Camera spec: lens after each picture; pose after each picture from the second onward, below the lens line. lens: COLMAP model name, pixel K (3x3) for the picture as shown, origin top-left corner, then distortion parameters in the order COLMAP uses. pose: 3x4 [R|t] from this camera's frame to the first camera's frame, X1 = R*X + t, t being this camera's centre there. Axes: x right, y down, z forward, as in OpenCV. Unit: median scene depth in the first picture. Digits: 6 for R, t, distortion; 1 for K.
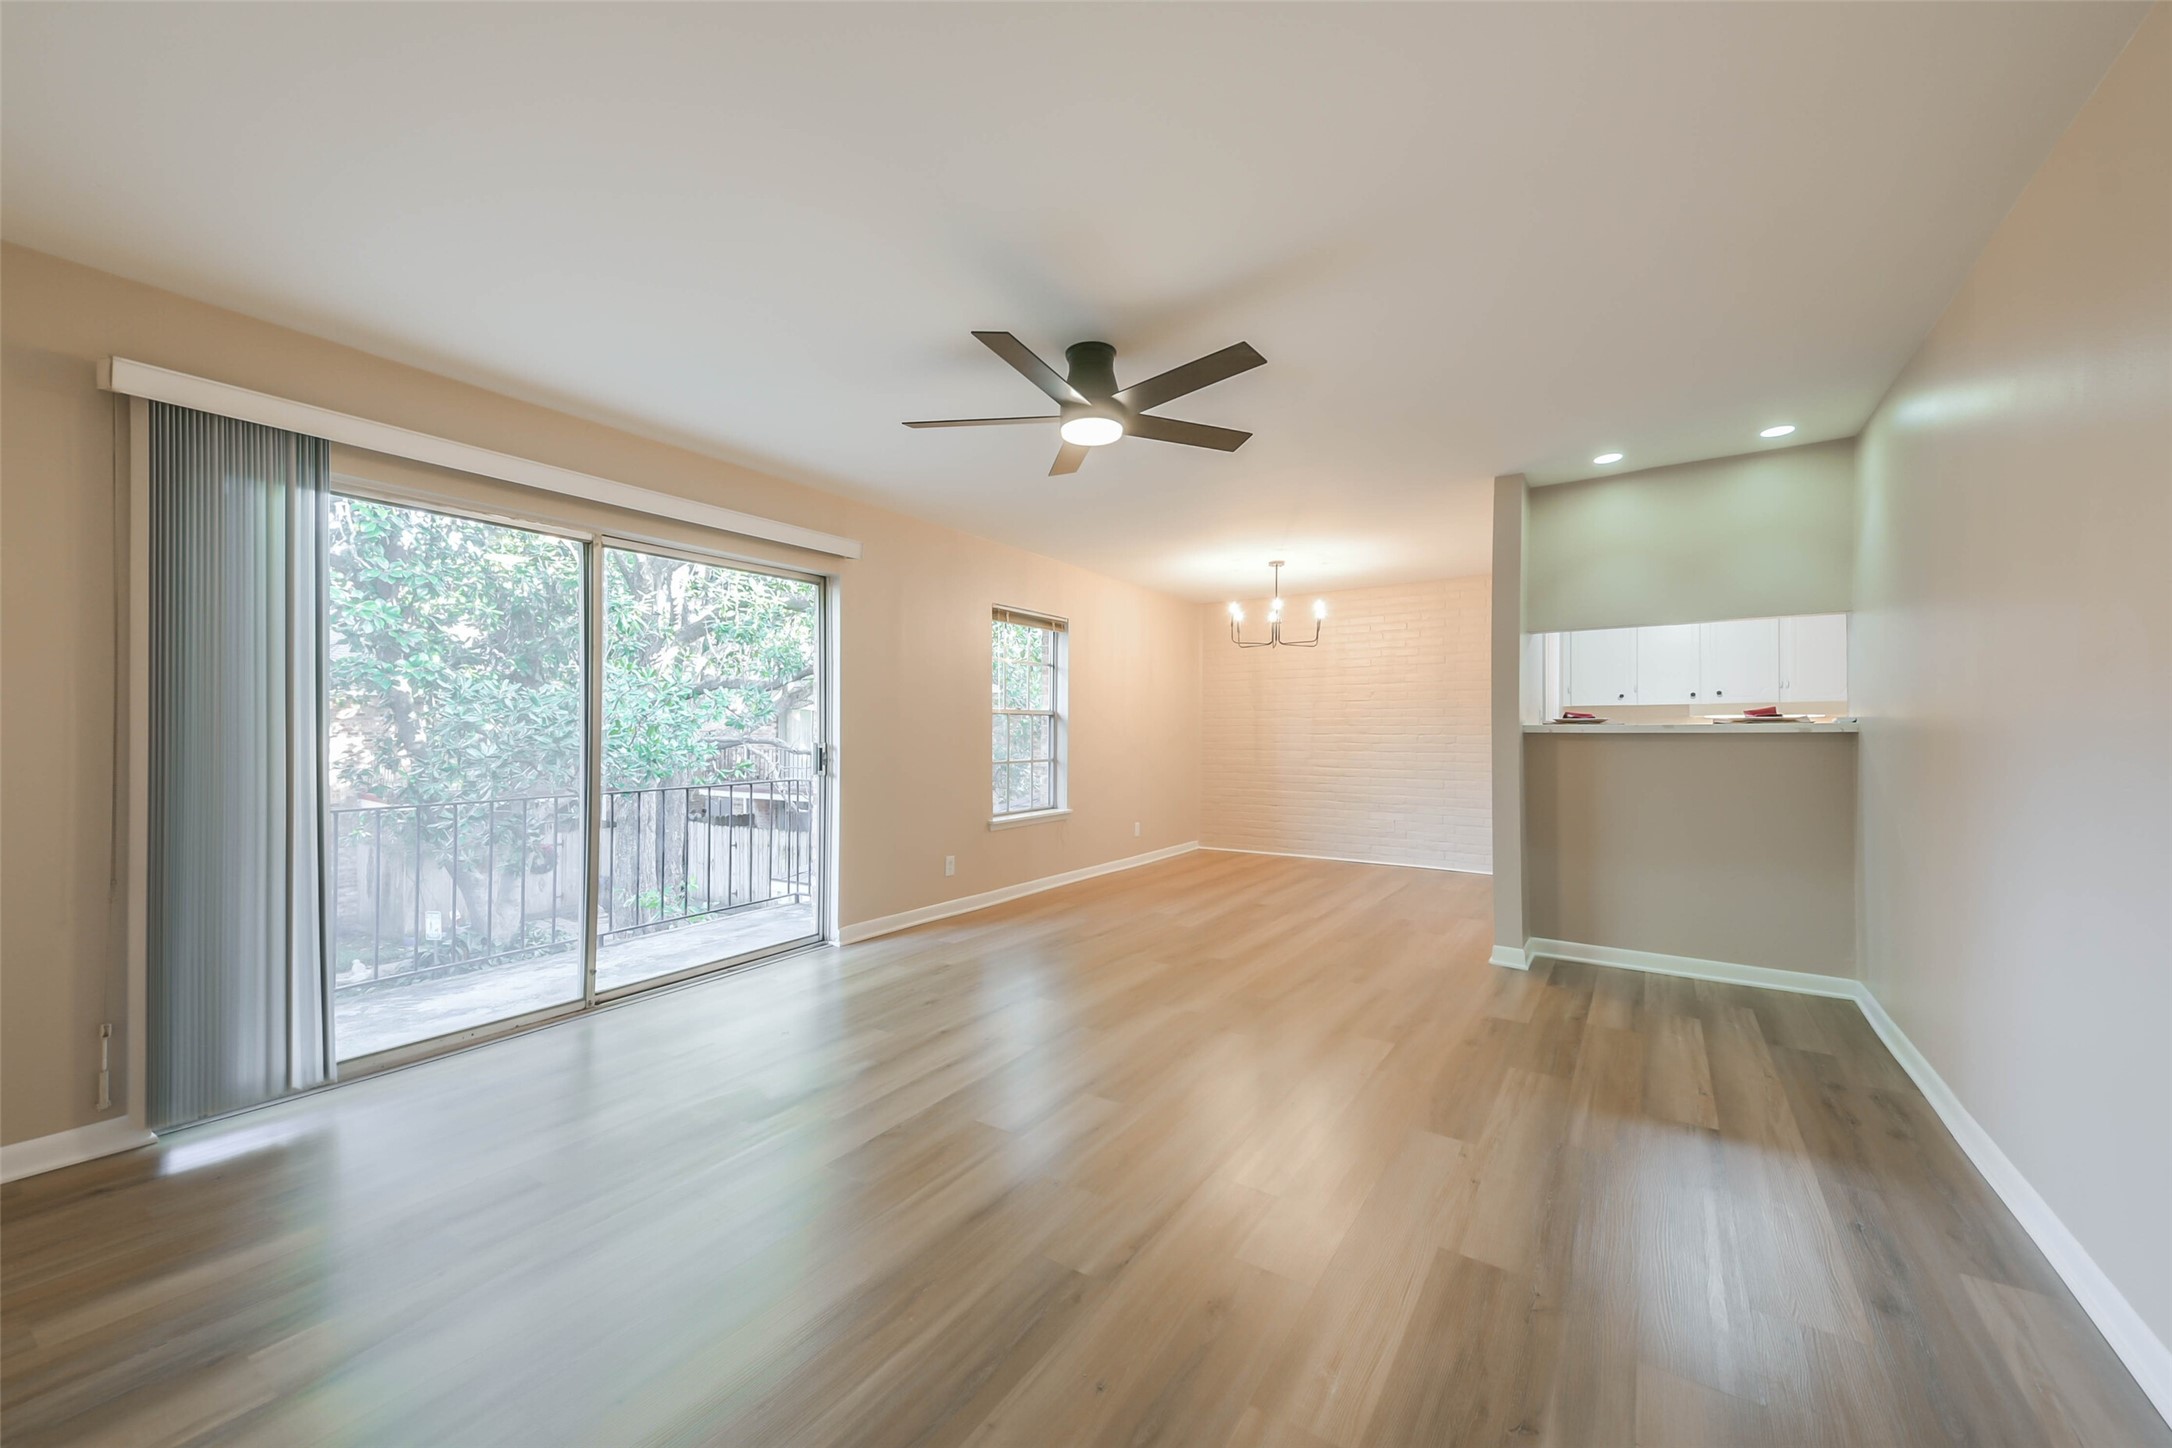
lens RADIAL K [[857.8, 0, 1070.6], [0, 857.8, 730.1], [0, 0, 1]] dist [-0.000908, -0.000001]
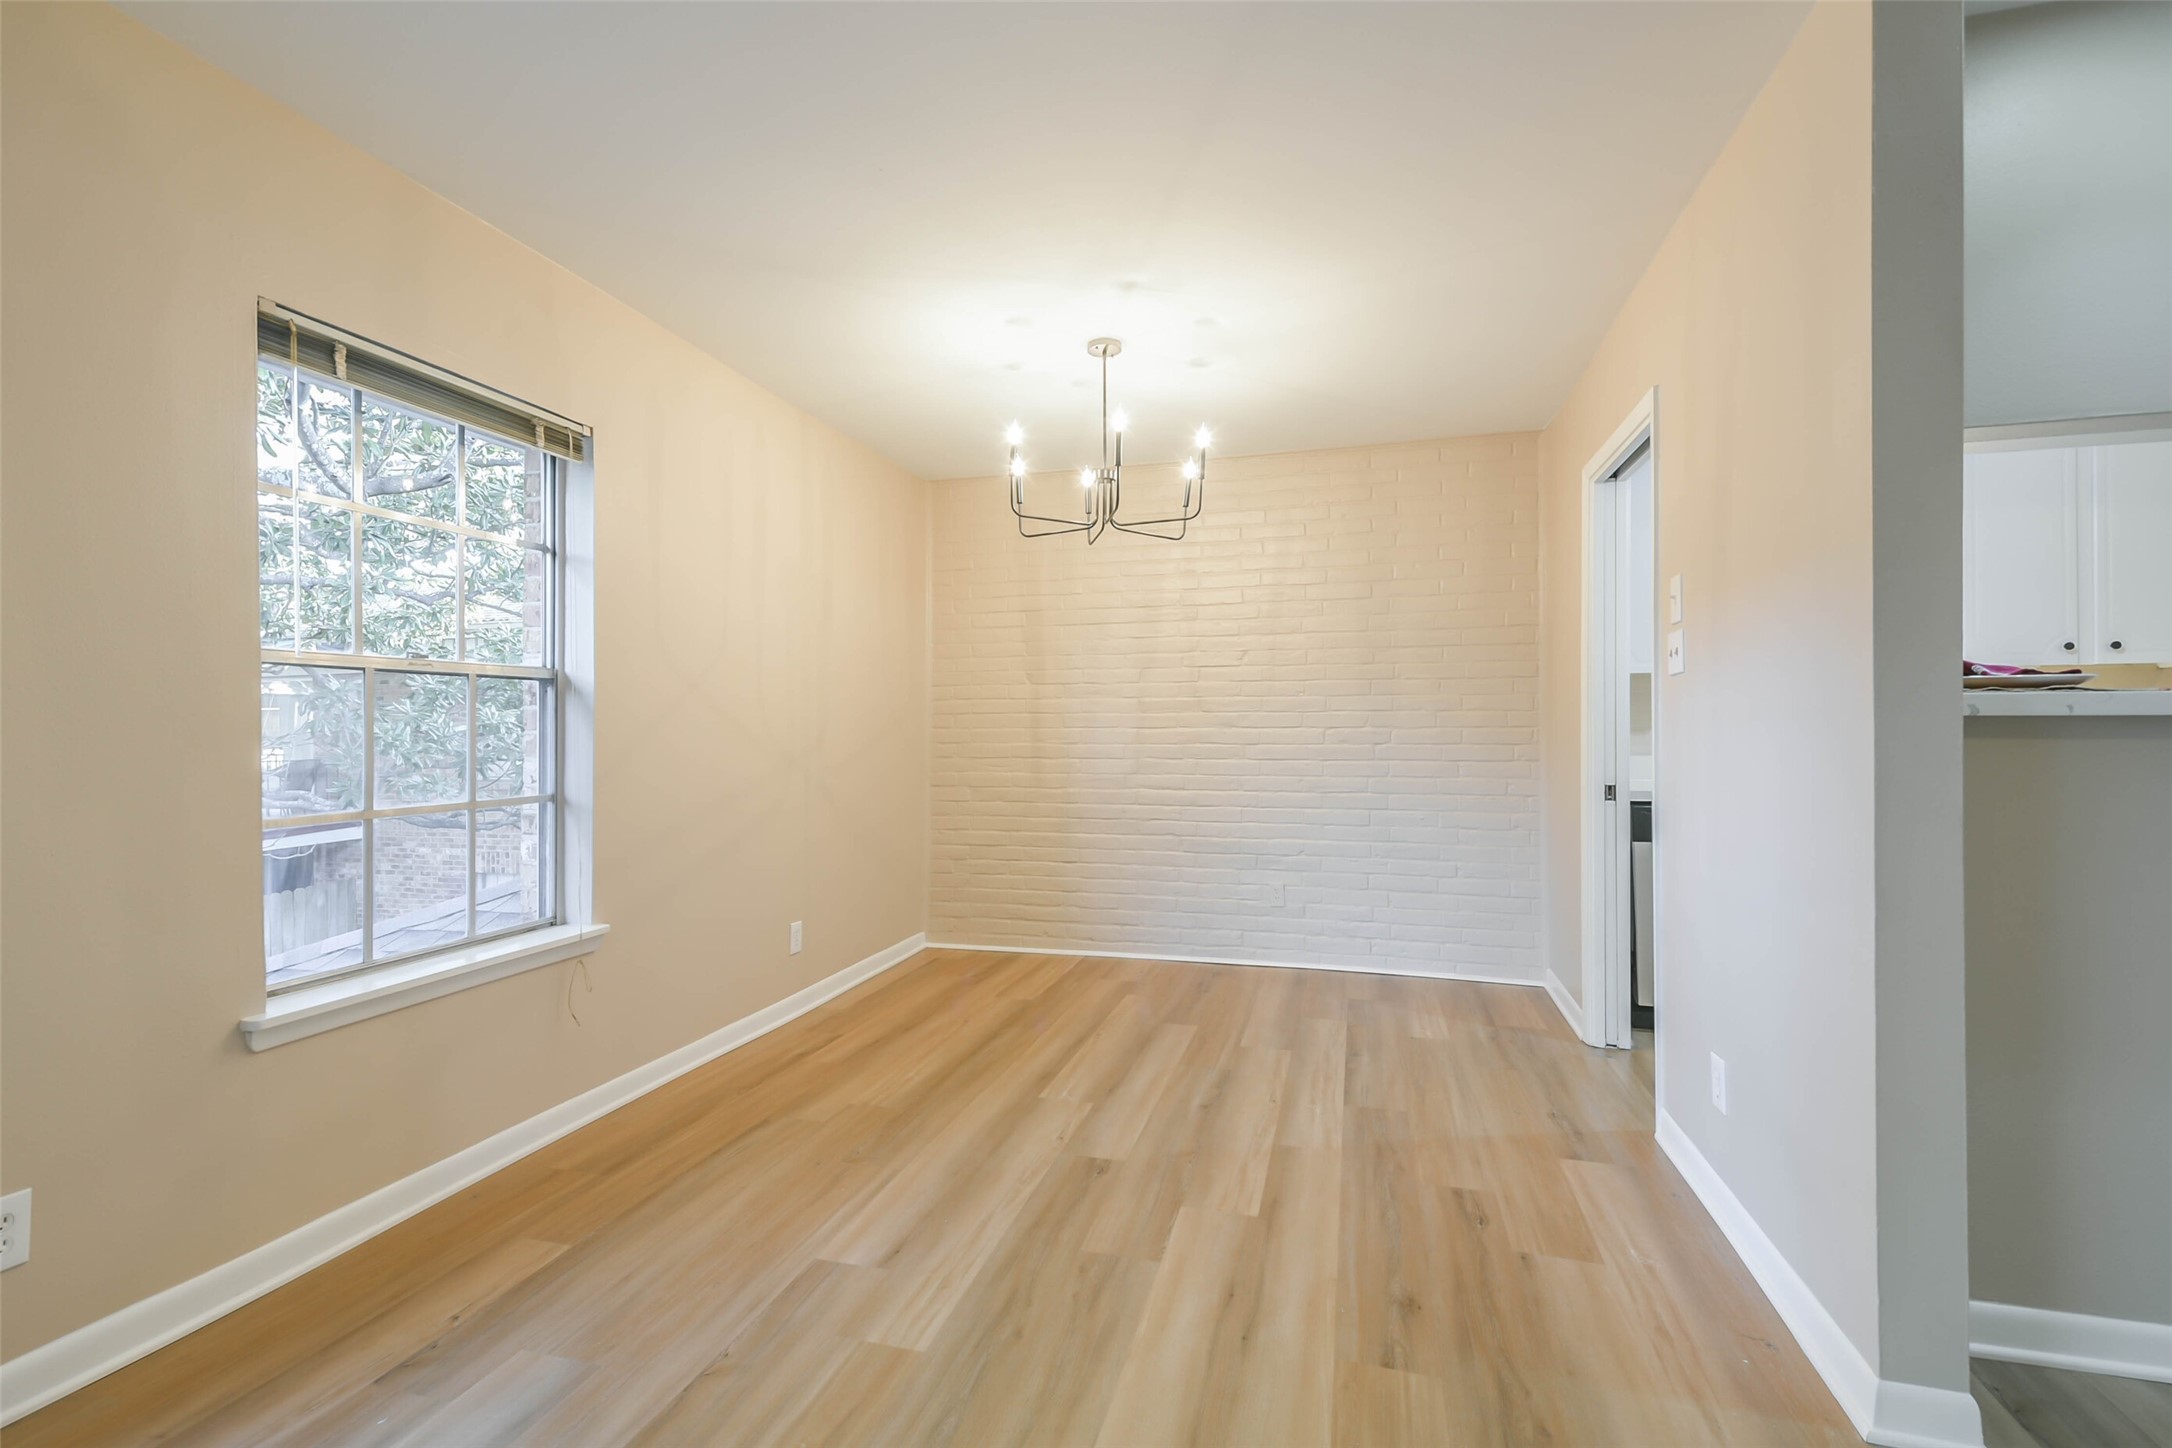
lens RADIAL K [[975.0, 0, 1068.9], [0, 975.0, 728.1], [0, 0, 1]] dist [0.001186, 0.000023]
pose [[0.953341, -0.004276, 0.301864, 0.067466], [0.003349, 0.999988, 0.003588, 0.003132], [-0.301876, -0.002409, 0.953344, 0.517516]]
